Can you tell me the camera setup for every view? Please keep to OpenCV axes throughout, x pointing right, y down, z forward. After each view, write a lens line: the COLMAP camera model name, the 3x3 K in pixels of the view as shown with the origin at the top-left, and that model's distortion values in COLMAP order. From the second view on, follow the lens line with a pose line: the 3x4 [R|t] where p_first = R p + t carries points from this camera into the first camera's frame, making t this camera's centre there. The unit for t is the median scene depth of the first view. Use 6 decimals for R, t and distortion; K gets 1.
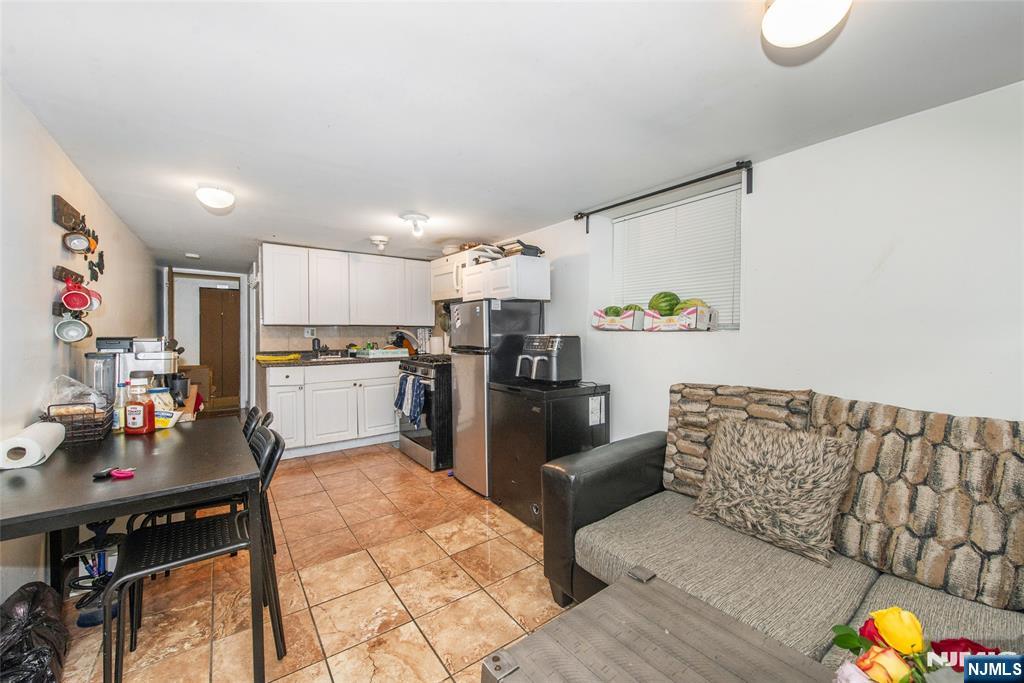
lens RADIAL K [[410.8, 0, 515.4], [0, 410.8, 340.0], [0, 0, 1]] dist [0.011471, -0.000916]
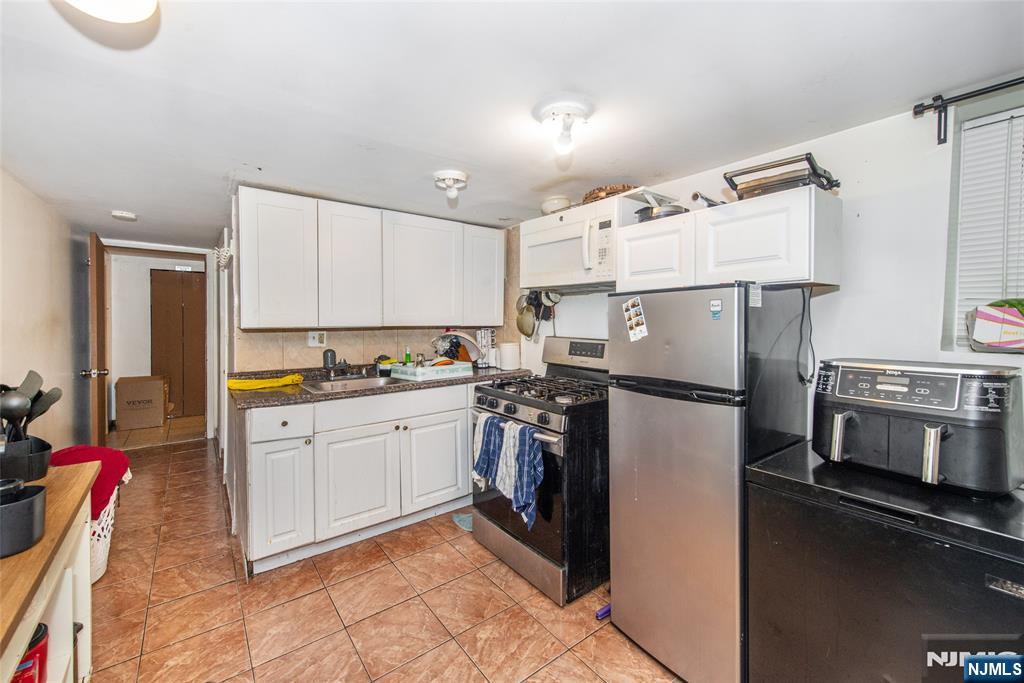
lens RADIAL K [[410.8, 0, 512.4], [0, 410.8, 328.0], [0, 0, 1]] dist [0.011471, -0.000916]
pose [[0.999379, -0.001085, 0.035228, -0.245785], [0.001107, 0.999999, -0.000579, -0.036443], [-0.035227, 0.000617, 0.999379, 0.401630]]
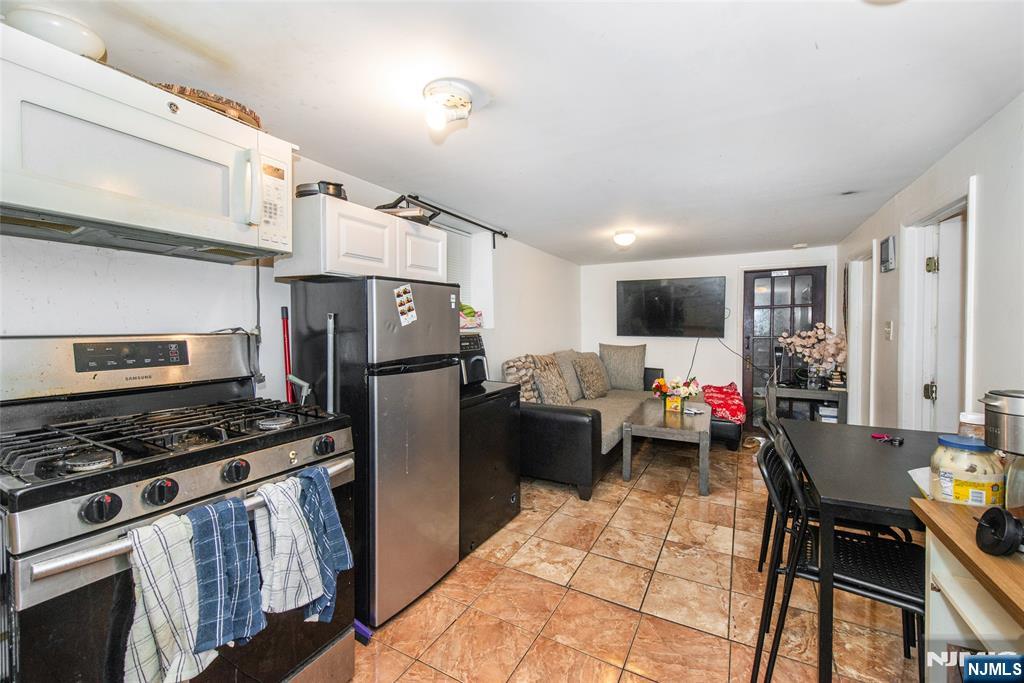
lens RADIAL K [[410.8, 0, 514.9], [0, 410.8, 332.6], [0, 0, 1]] dist [0.011471, -0.000916]
pose [[-0.428292, -0.016176, 0.903495, -0.554724], [0.017024, 0.999518, 0.025966, -0.025363], [-0.903480, 0.026502, -0.427810, 0.887527]]
